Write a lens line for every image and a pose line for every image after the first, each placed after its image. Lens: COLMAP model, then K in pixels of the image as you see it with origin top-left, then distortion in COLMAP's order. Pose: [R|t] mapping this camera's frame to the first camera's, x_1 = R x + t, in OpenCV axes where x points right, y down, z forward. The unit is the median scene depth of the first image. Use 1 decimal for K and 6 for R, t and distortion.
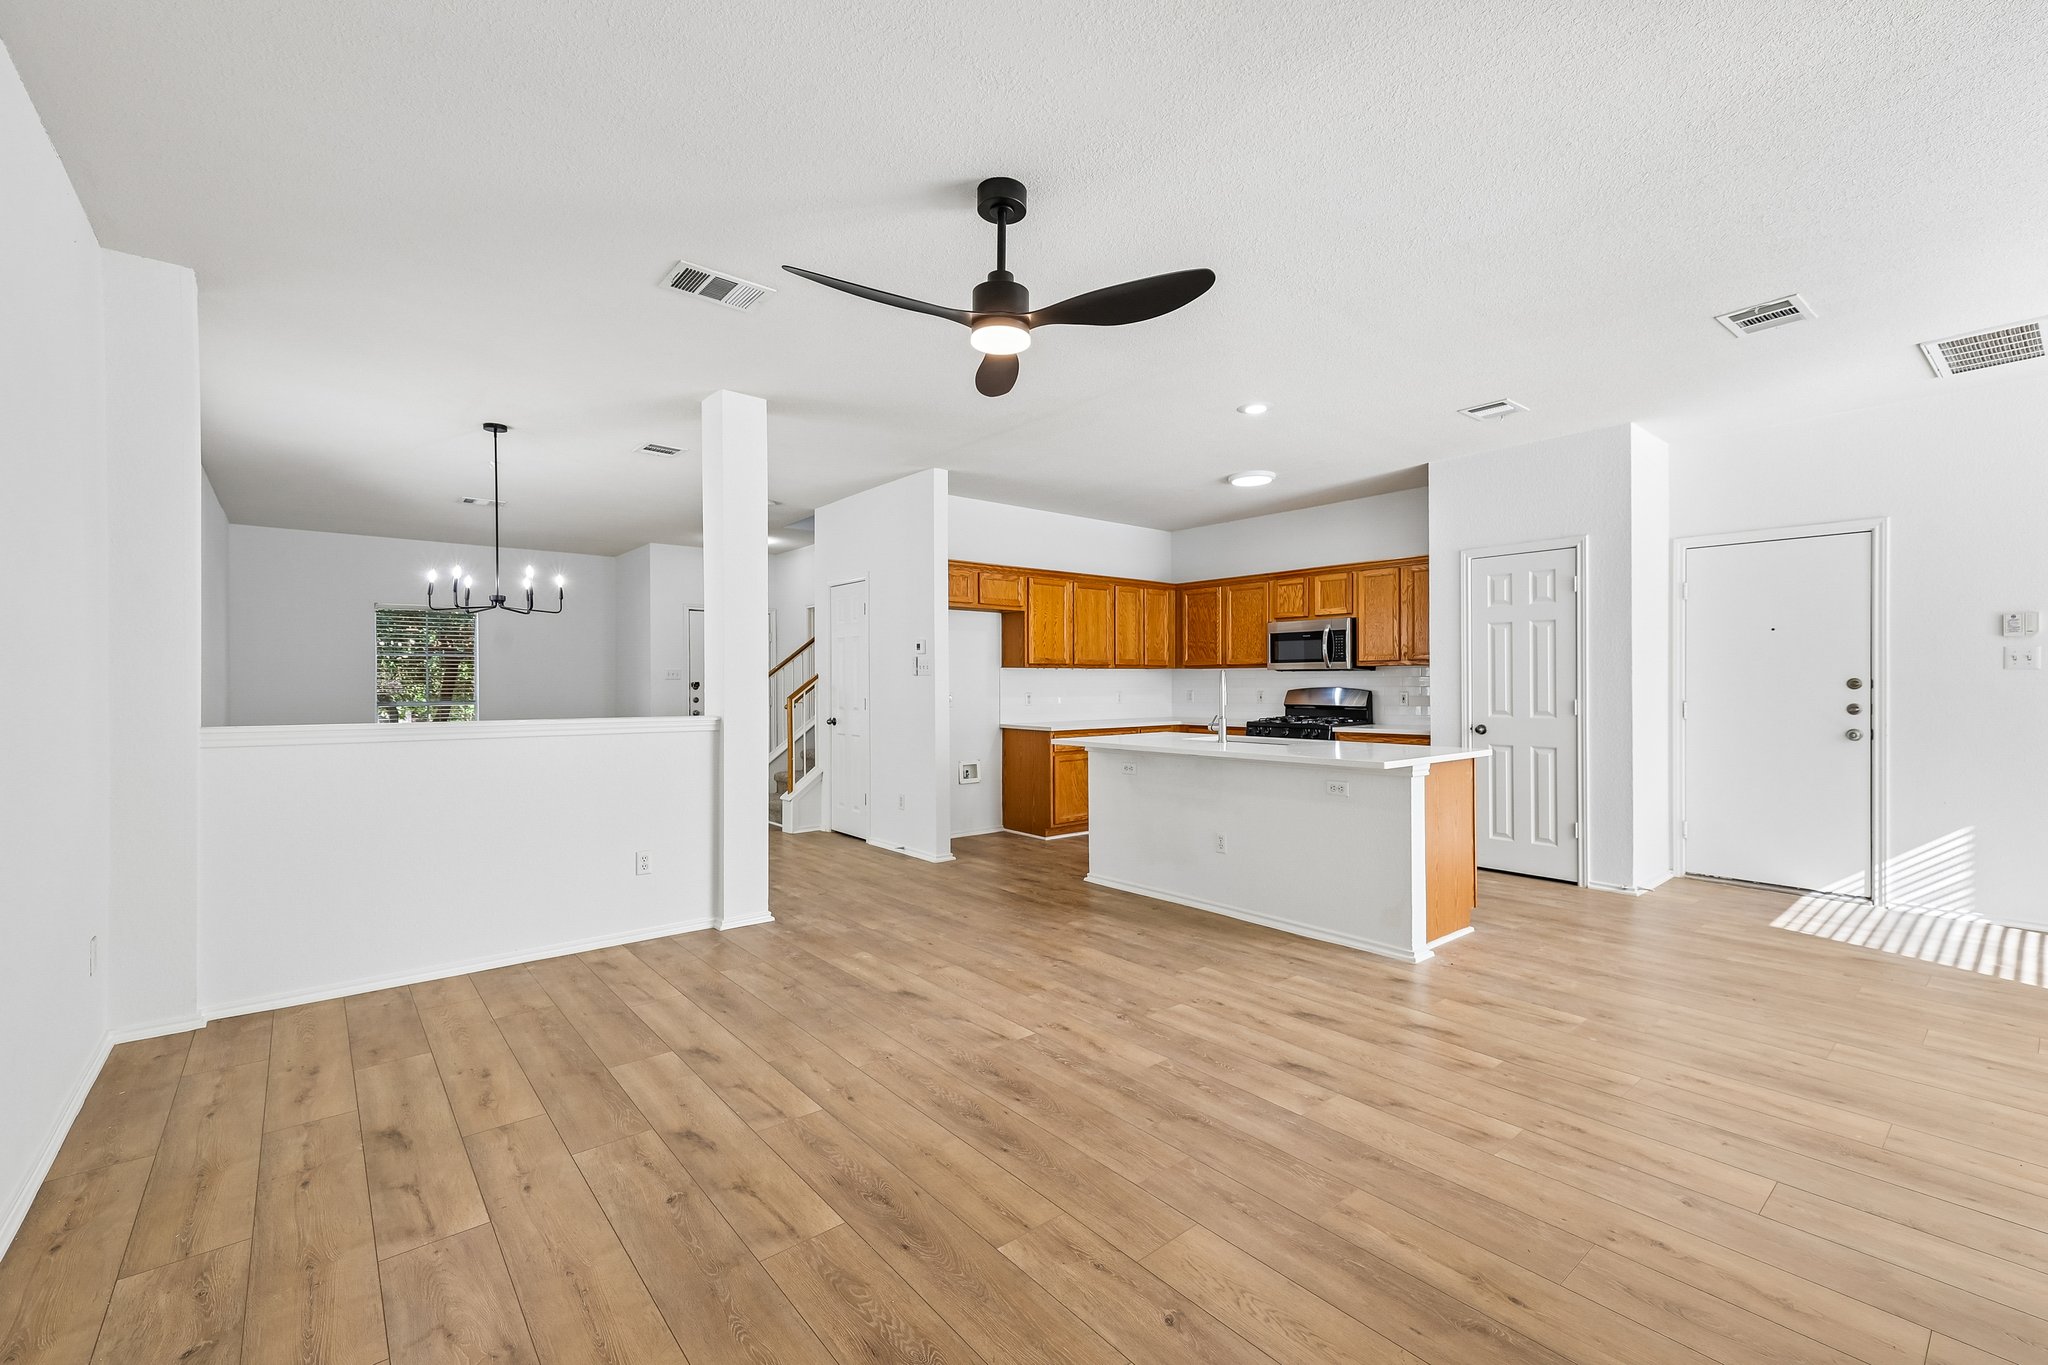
lens RADIAL K [[861.9, 0, 1024.0], [0, 861.9, 682.5], [0, 0, 1]] dist [0.013654, 0.000438]
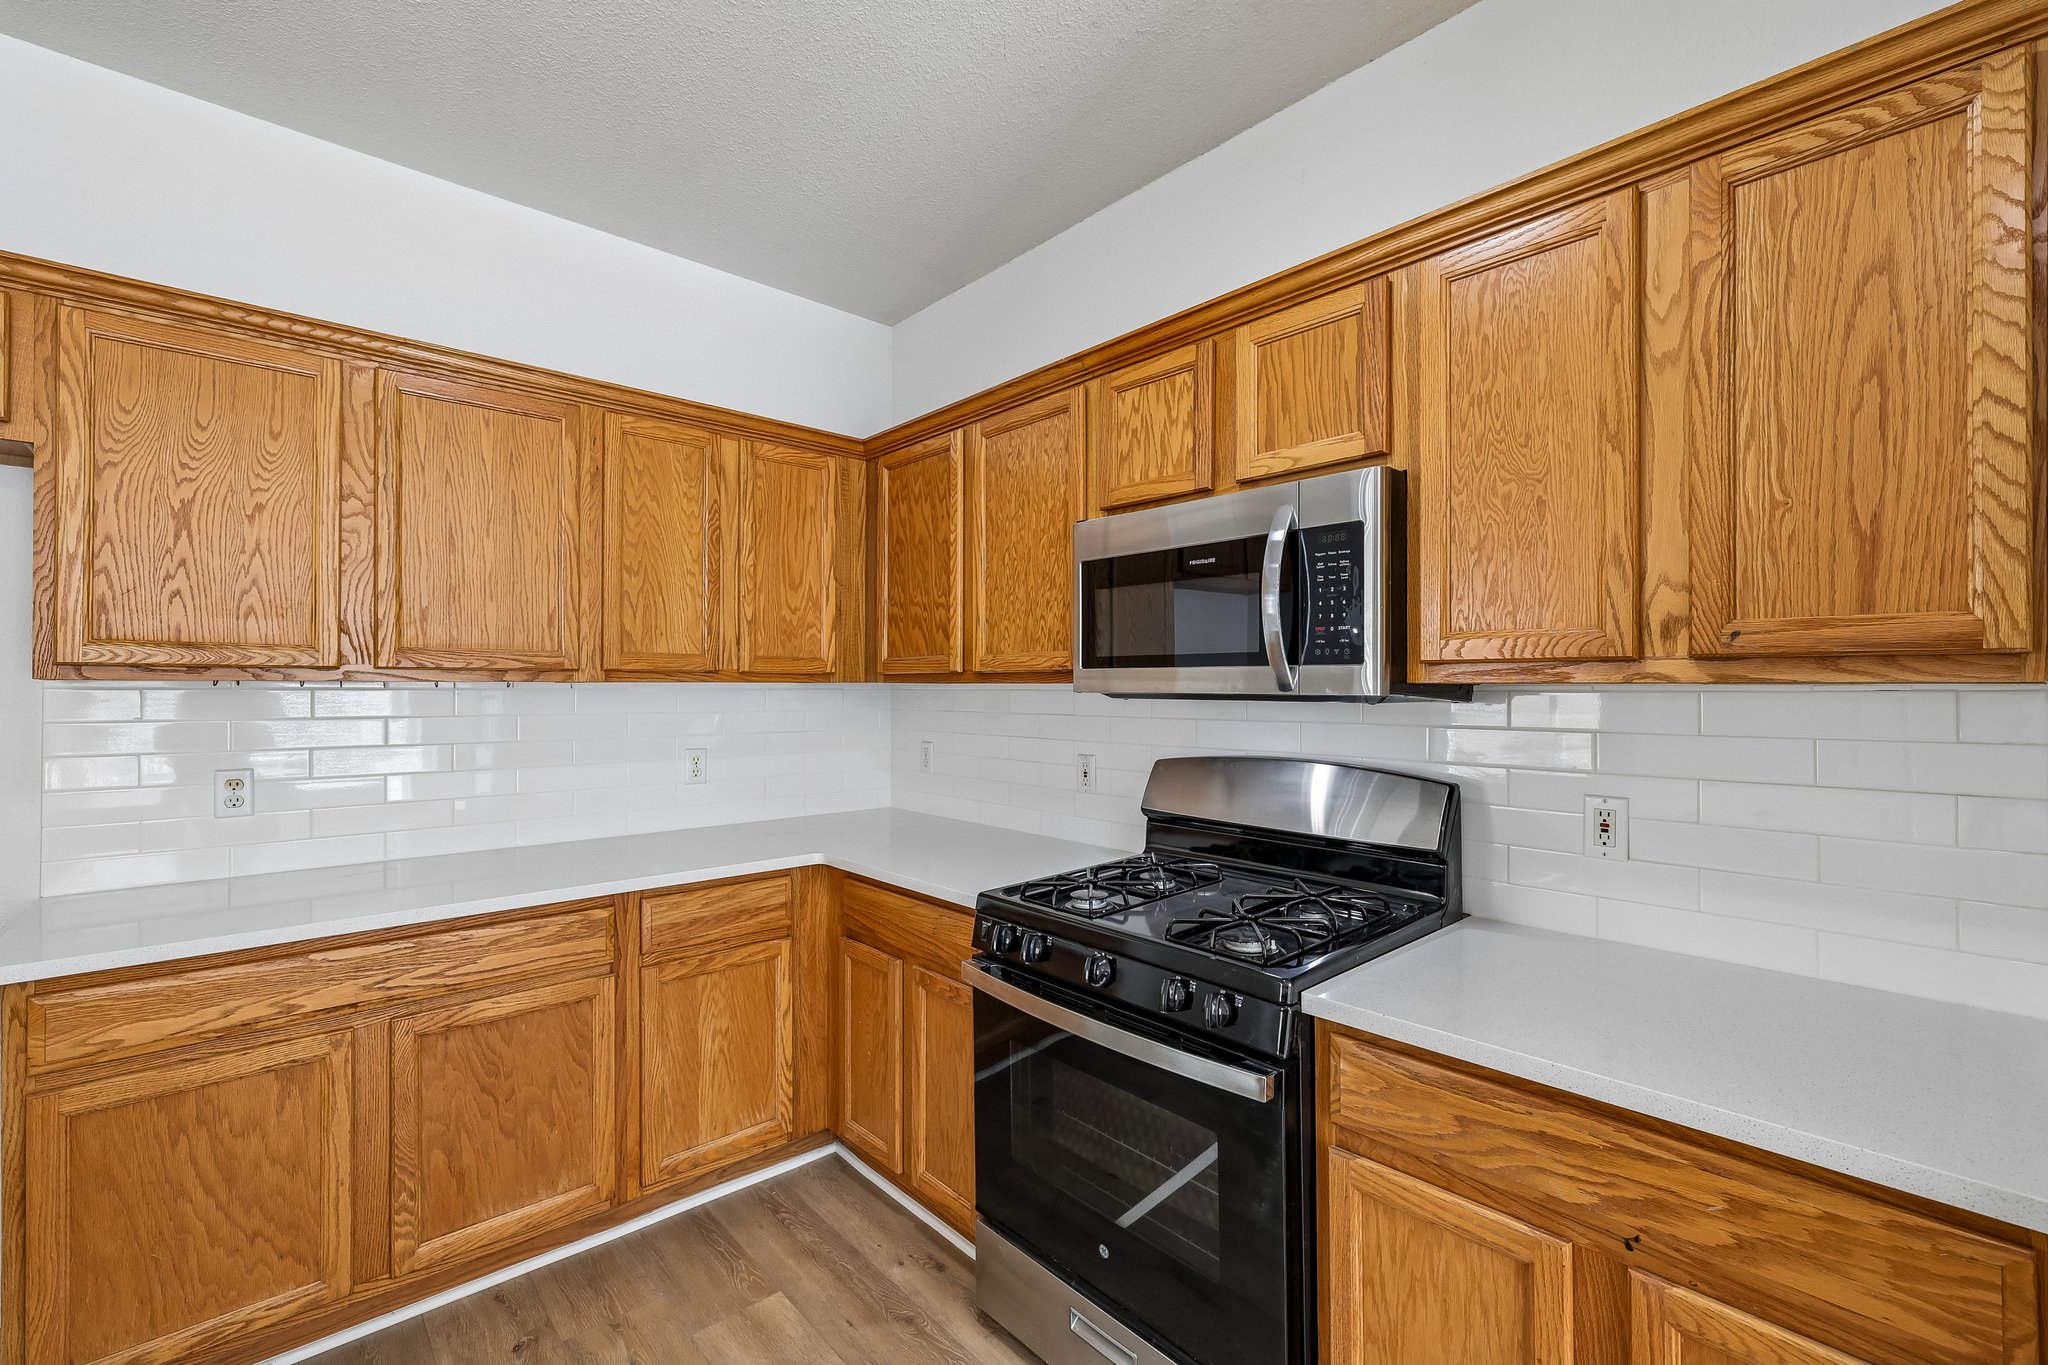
lens RADIAL K [[870.8, 0, 1031.7], [0, 870.8, 683.9], [0, 0, 1]] dist [-0.000788, 0.000160]
pose [[0.999071, 0.005002, 0.042795, 0.277209], [-0.004895, 0.999985, -0.002609, -0.017967], [-0.042807, 0.002397, 0.999080, 0.777633]]
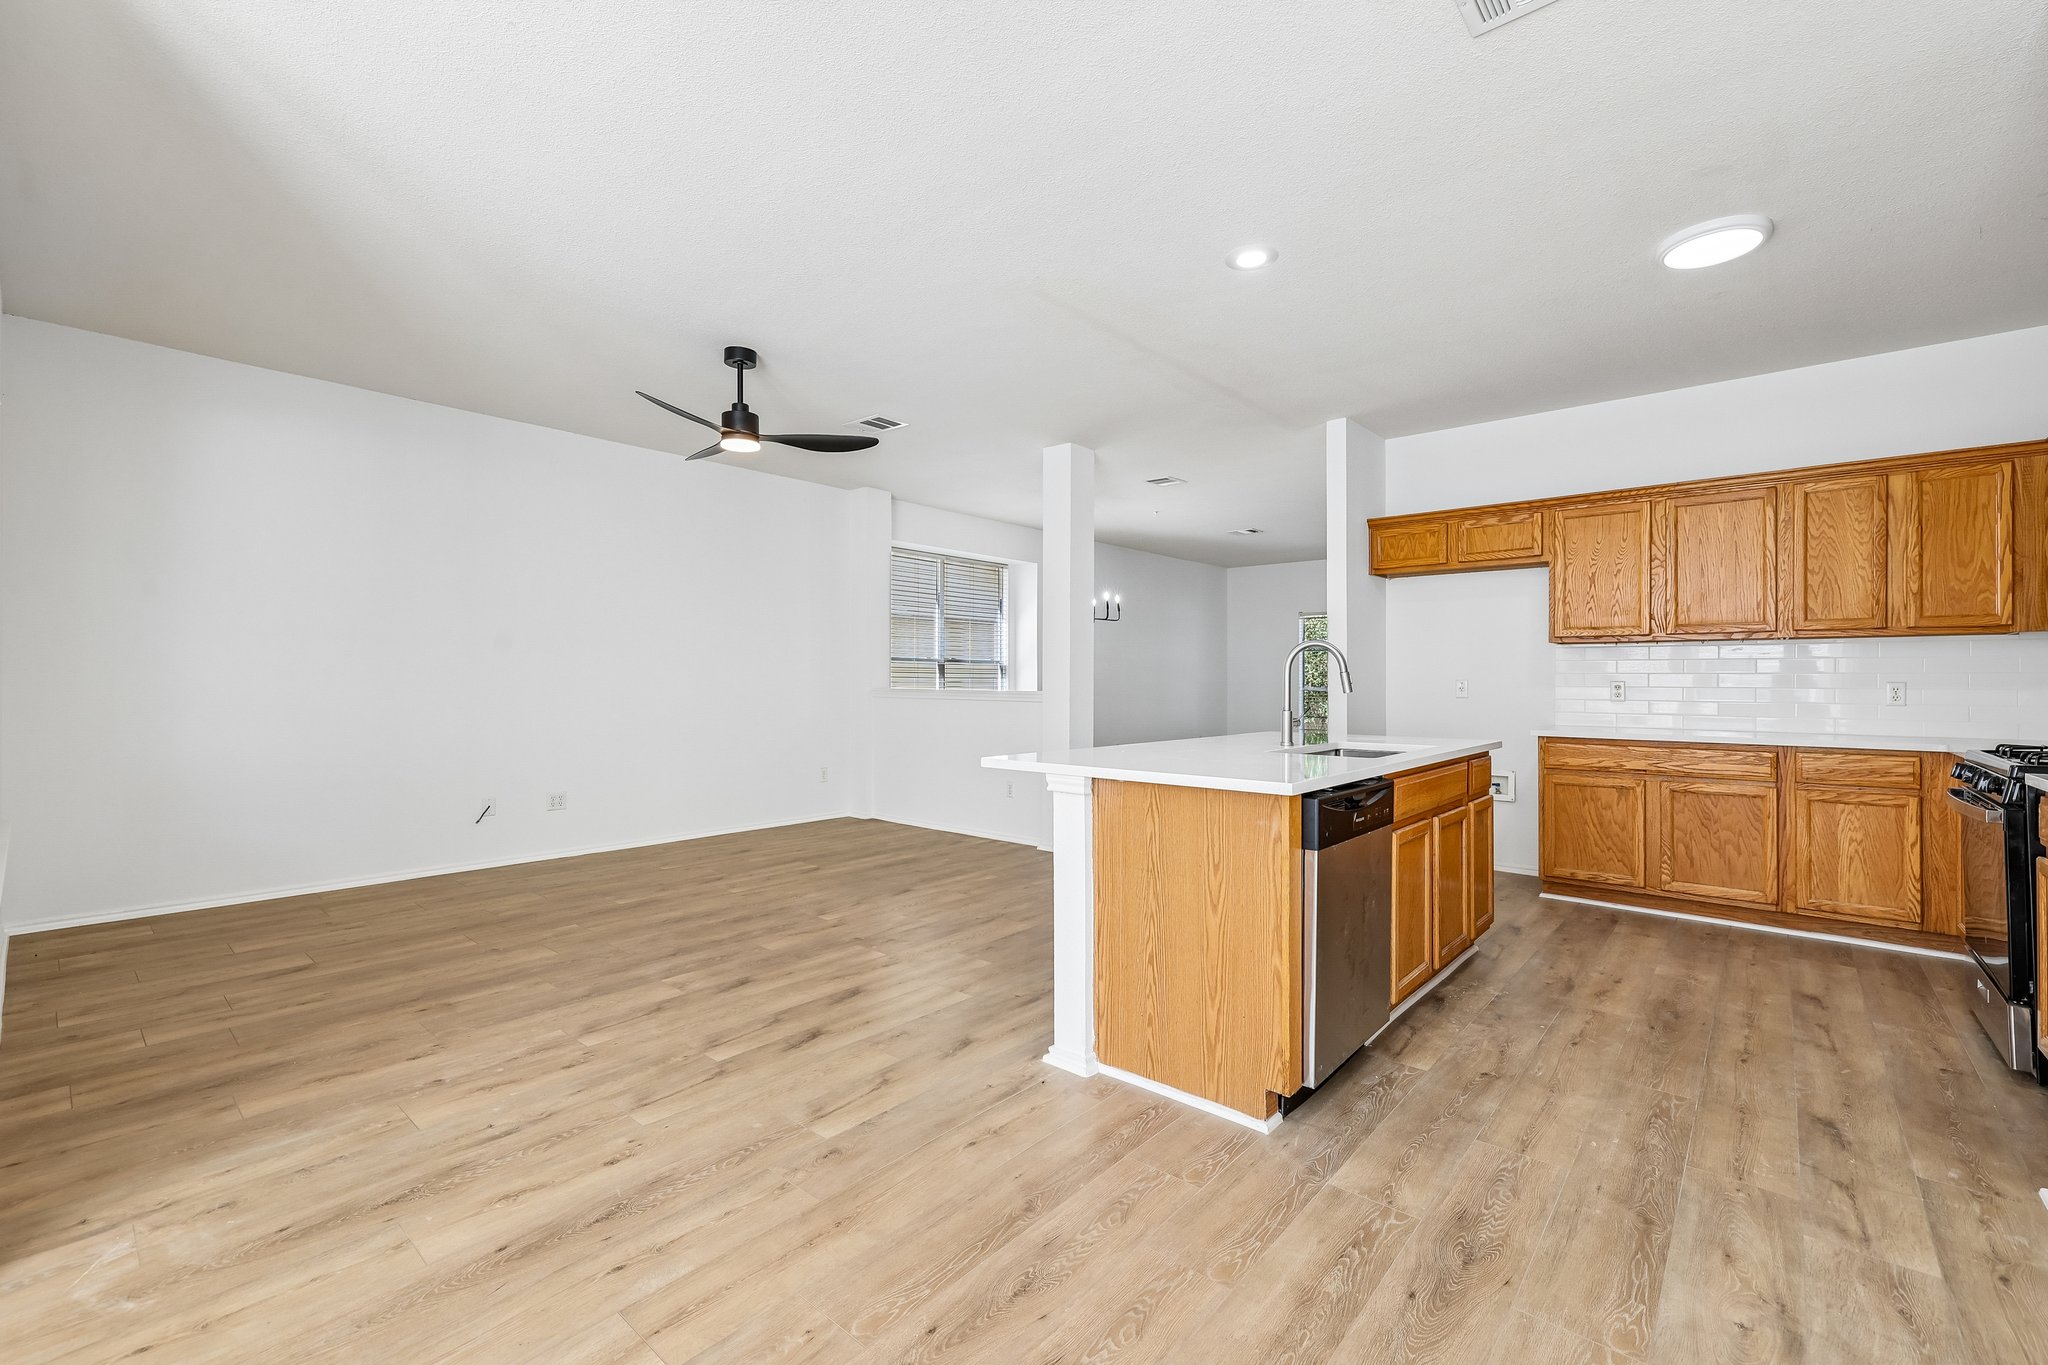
lens RADIAL K [[861.2, 0, 1026.5], [0, 861.2, 678.2], [0, 0, 1]] dist [-0.001623, -0.000247]
pose [[0.162679, 0.001401, -0.986678, 0.636128], [-0.002711, 0.999996, 0.000973, 0.011265], [0.986675, 0.002517, 0.162682, 0.495265]]
